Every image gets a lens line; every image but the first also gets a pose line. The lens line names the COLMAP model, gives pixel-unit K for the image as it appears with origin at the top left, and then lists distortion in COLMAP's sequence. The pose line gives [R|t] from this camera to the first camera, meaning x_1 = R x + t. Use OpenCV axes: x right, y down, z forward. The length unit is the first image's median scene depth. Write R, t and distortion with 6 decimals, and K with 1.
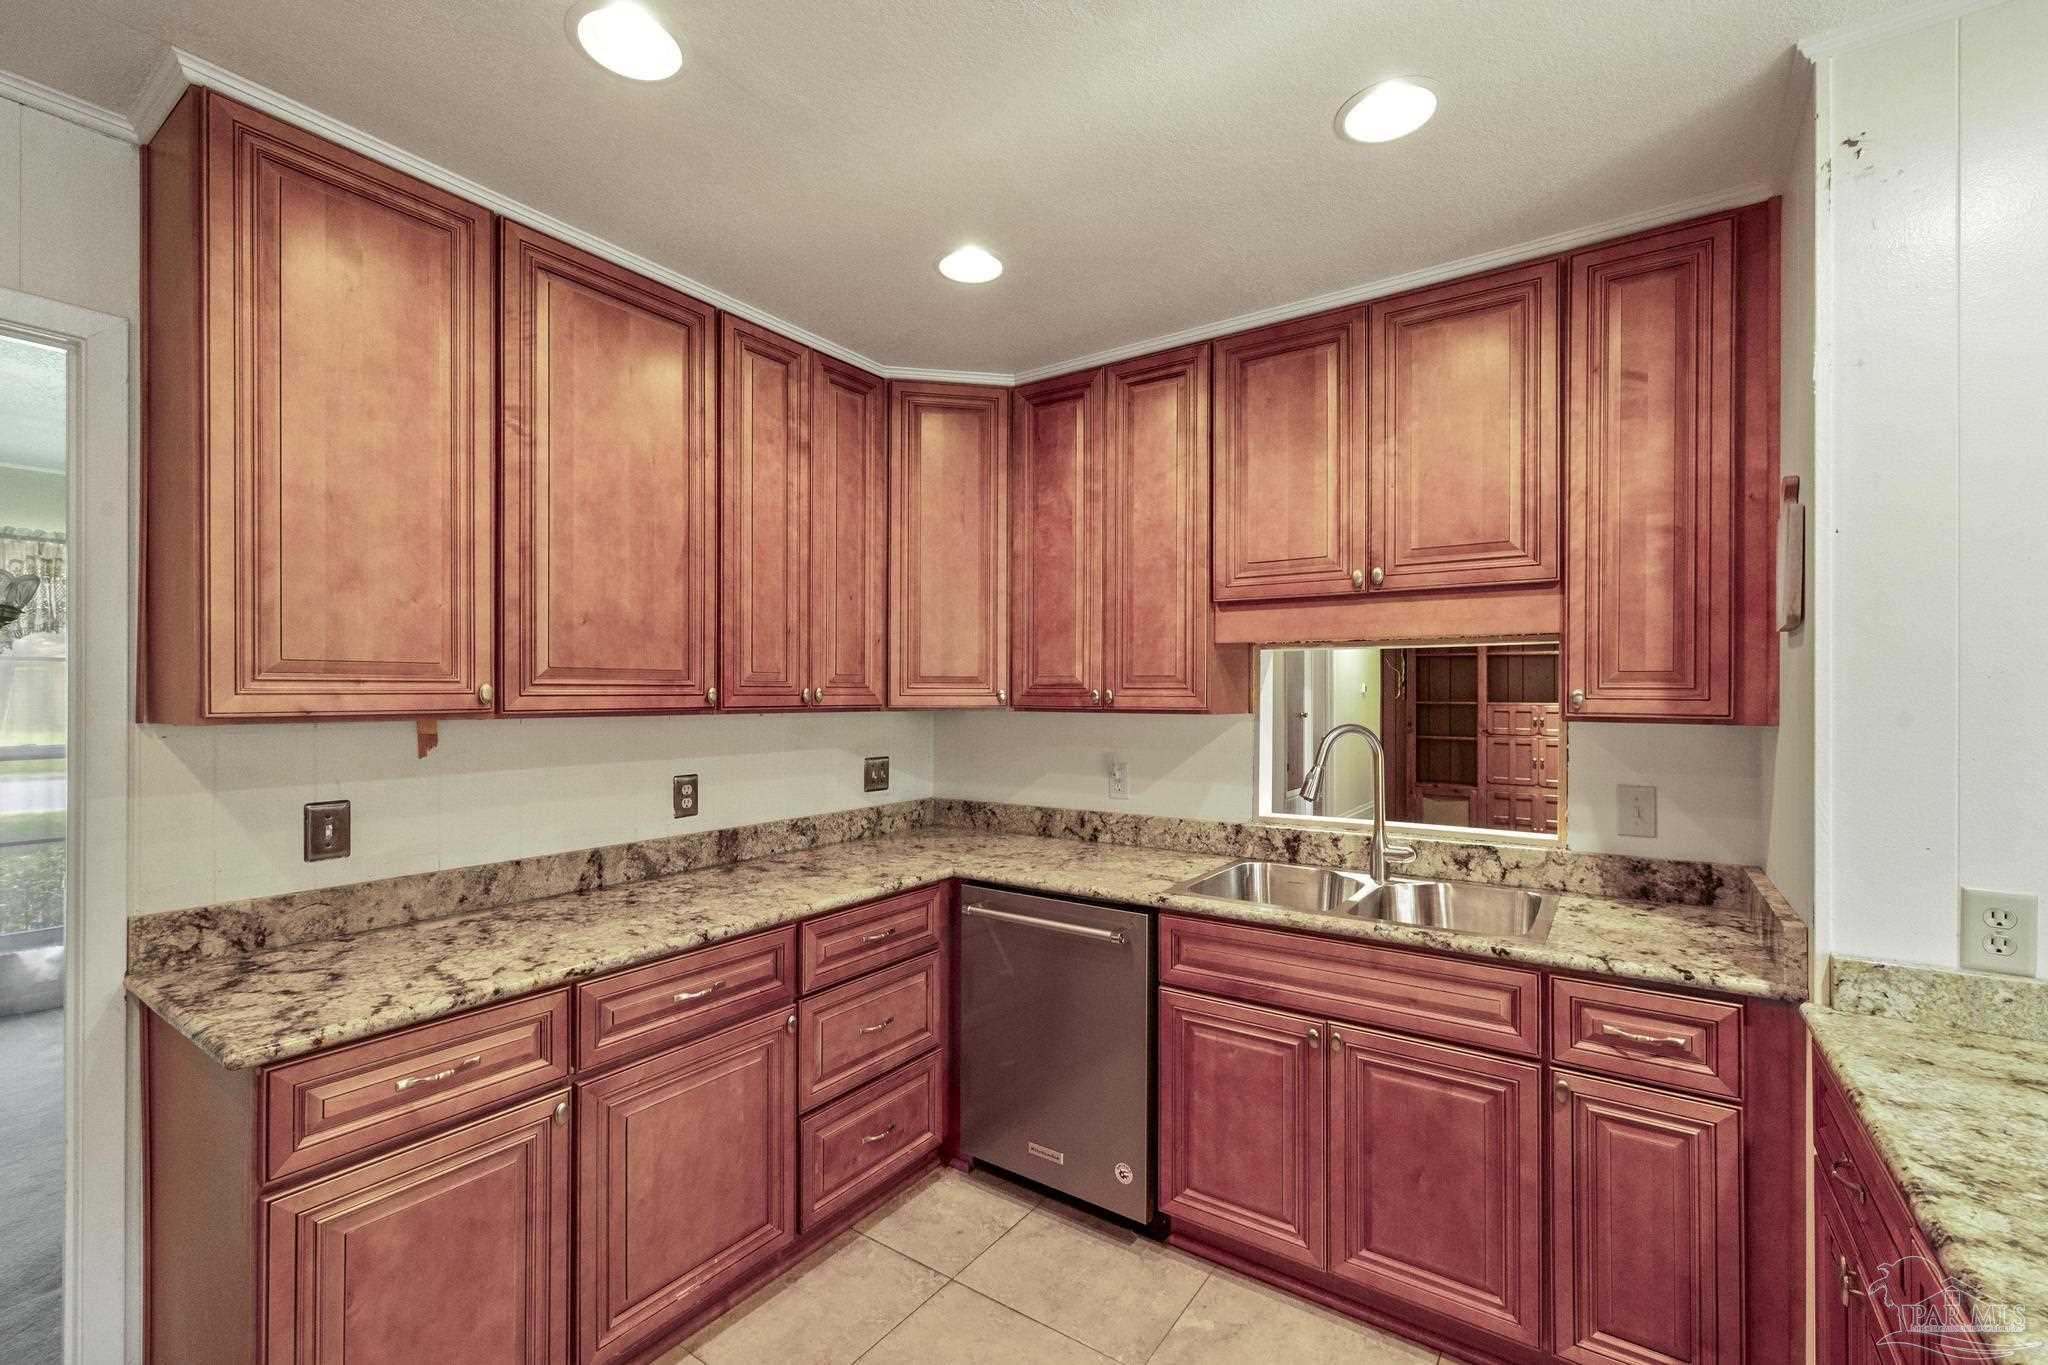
lens RADIAL K [[867.6, 0, 1022.2], [0, 867.6, 684.6], [0, 0, 1]] dist [-0.004944, 0.005895]
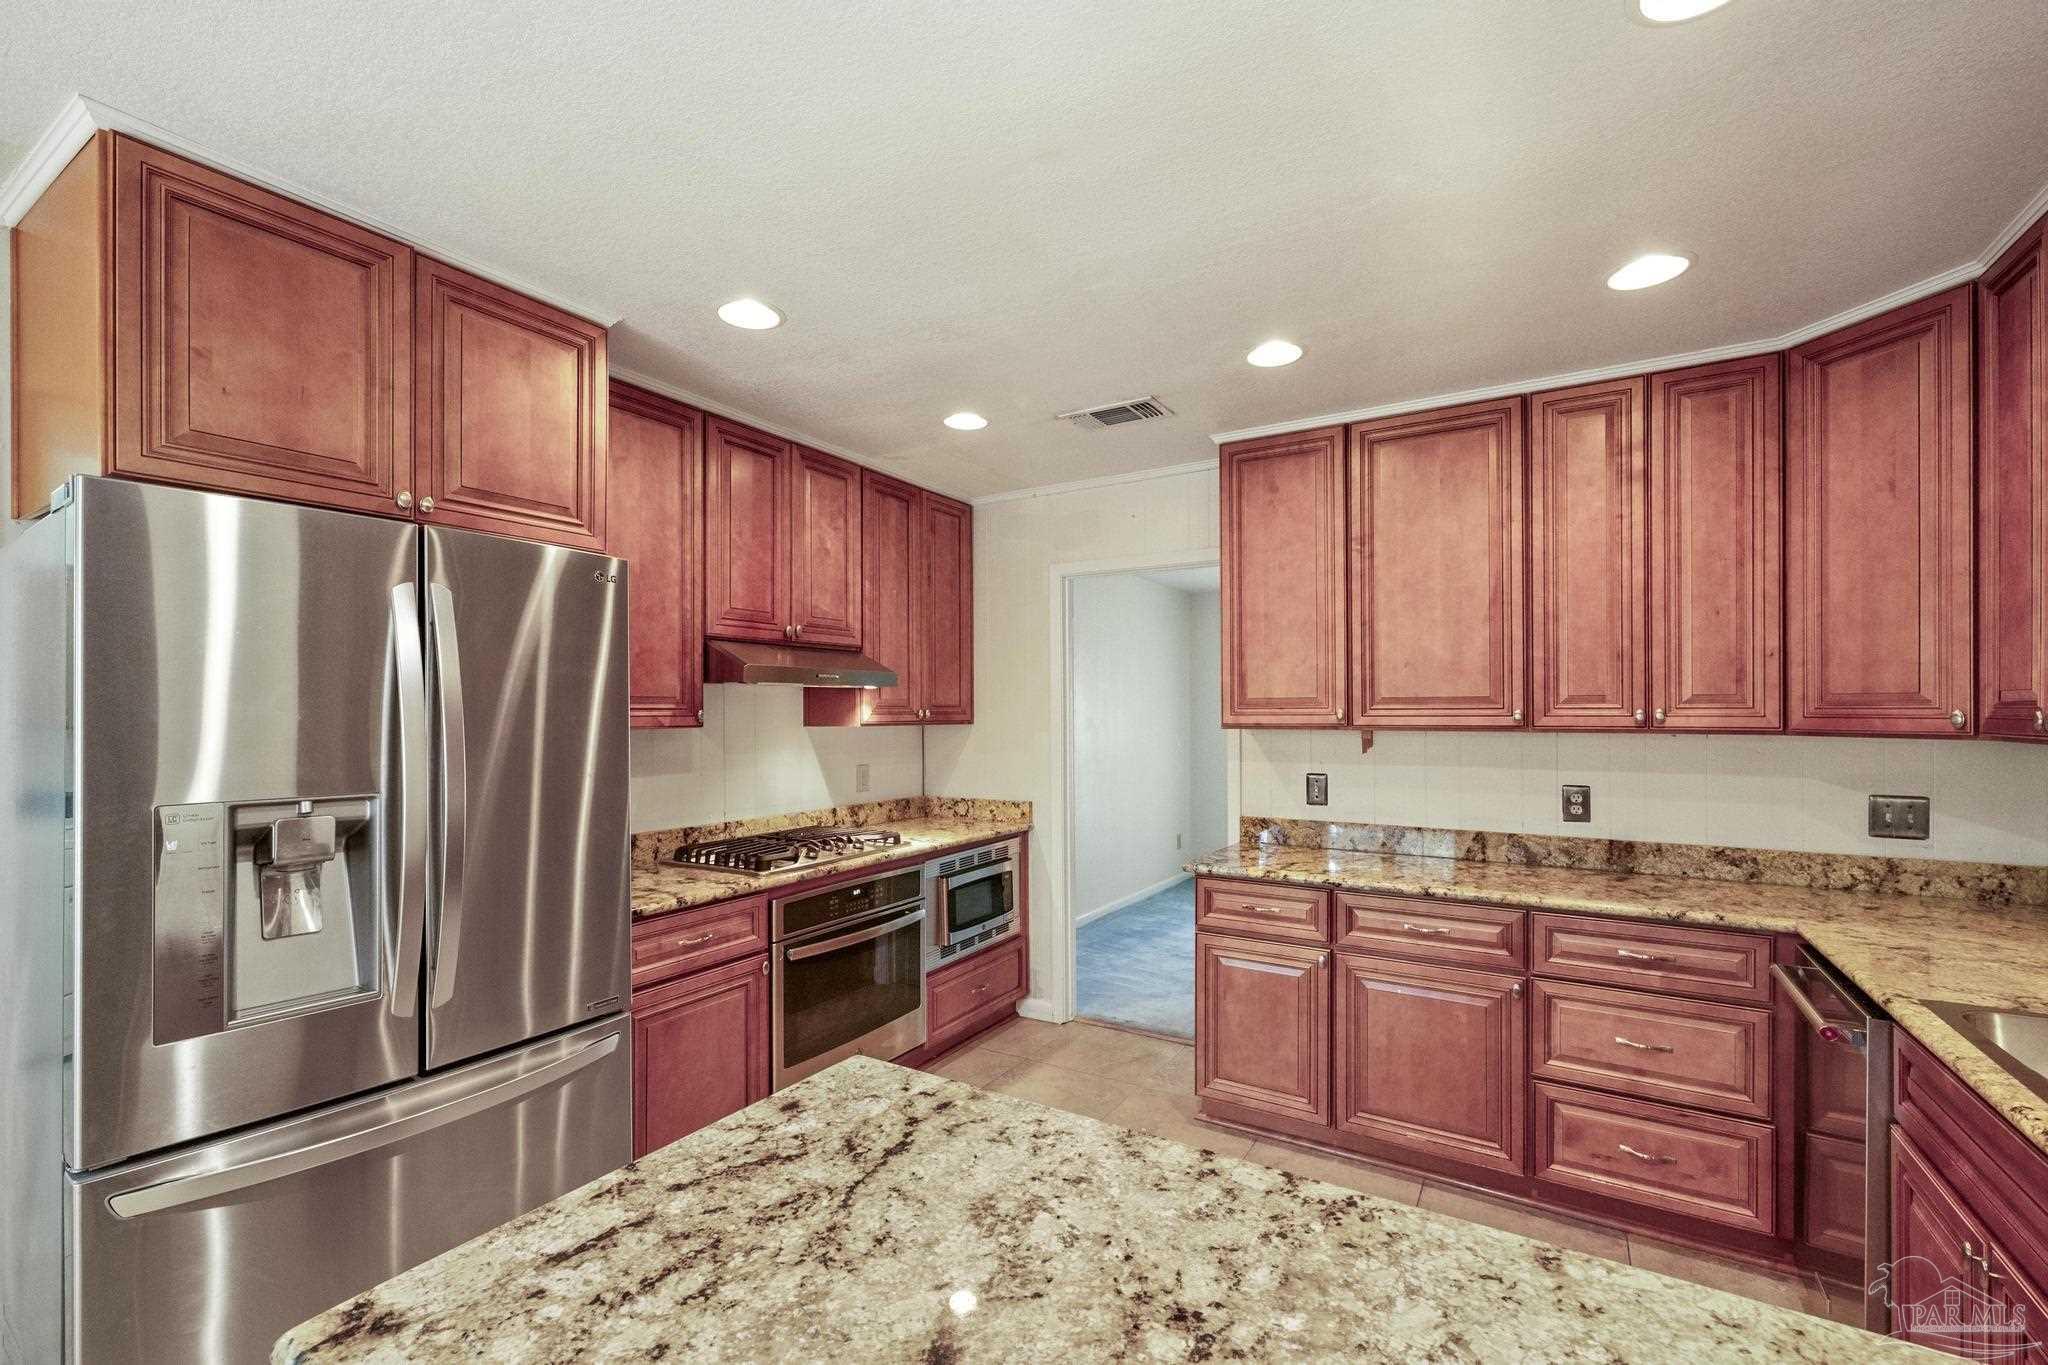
lens RADIAL K [[867.6, 0, 1029.8], [0, 867.6, 706.5], [0, 0, 1]] dist [-0.004944, 0.005895]
pose [[0.062994, -0.006475, -0.997993, 0.822069], [0.010874, 0.999924, -0.005801, -0.001929], [0.997955, -0.010487, 0.063060, 0.238263]]
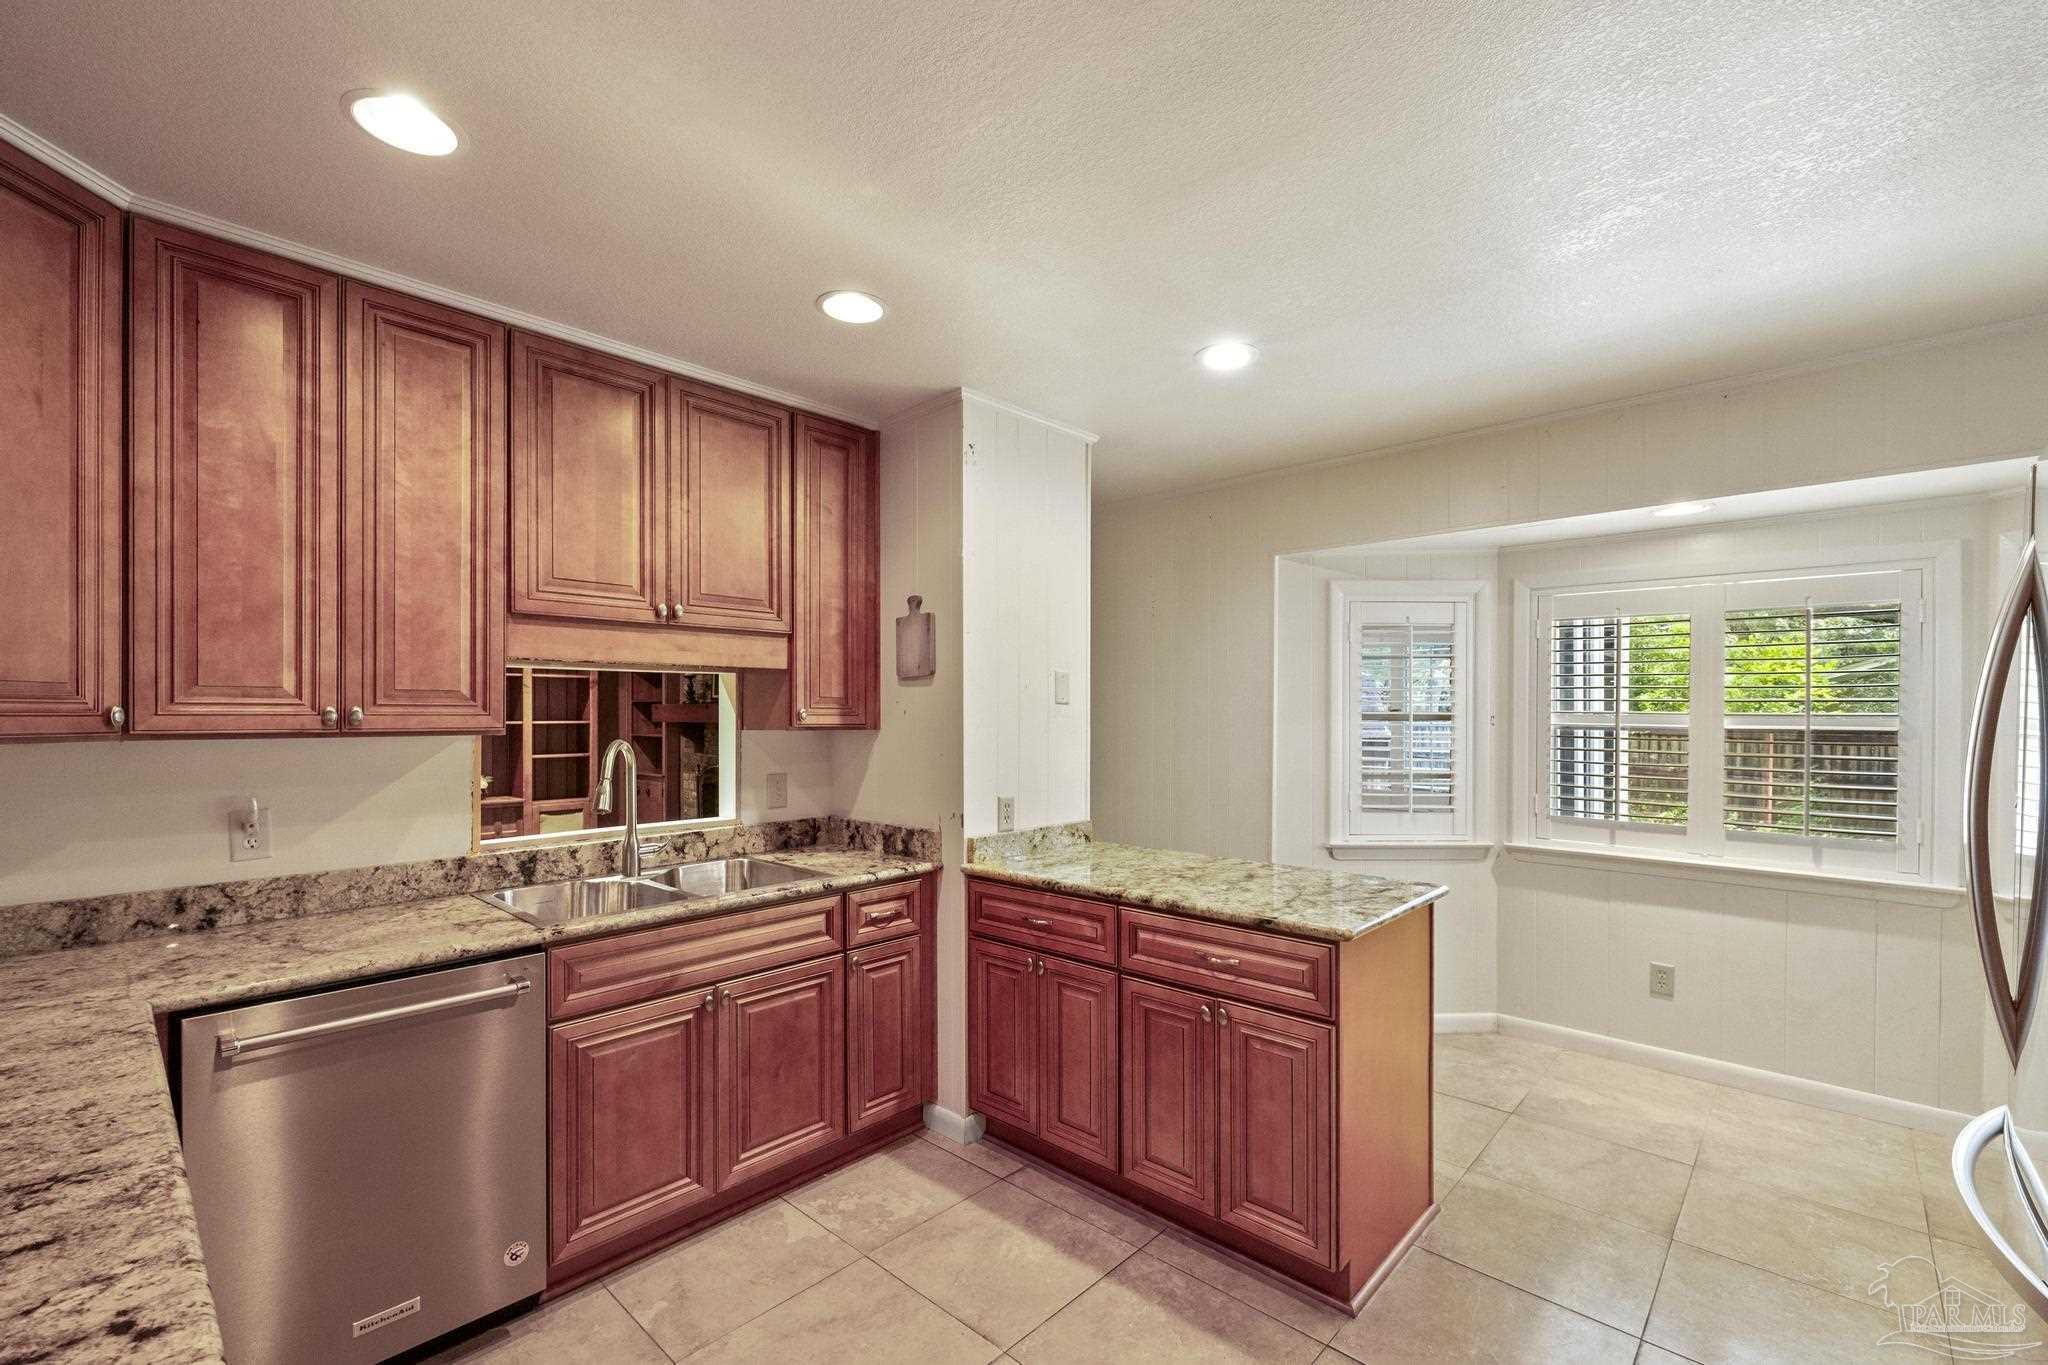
lens RADIAL K [[867.6, 0, 1027.5], [0, 867.6, 711.6], [0, 0, 1]] dist [-0.004944, 0.005895]
pose [[0.141656, 0.001105, 0.989915, -0.679363], [-0.007181, 0.999974, -0.000088, 0.007231], [-0.989890, -0.007096, 0.141661, 0.358968]]
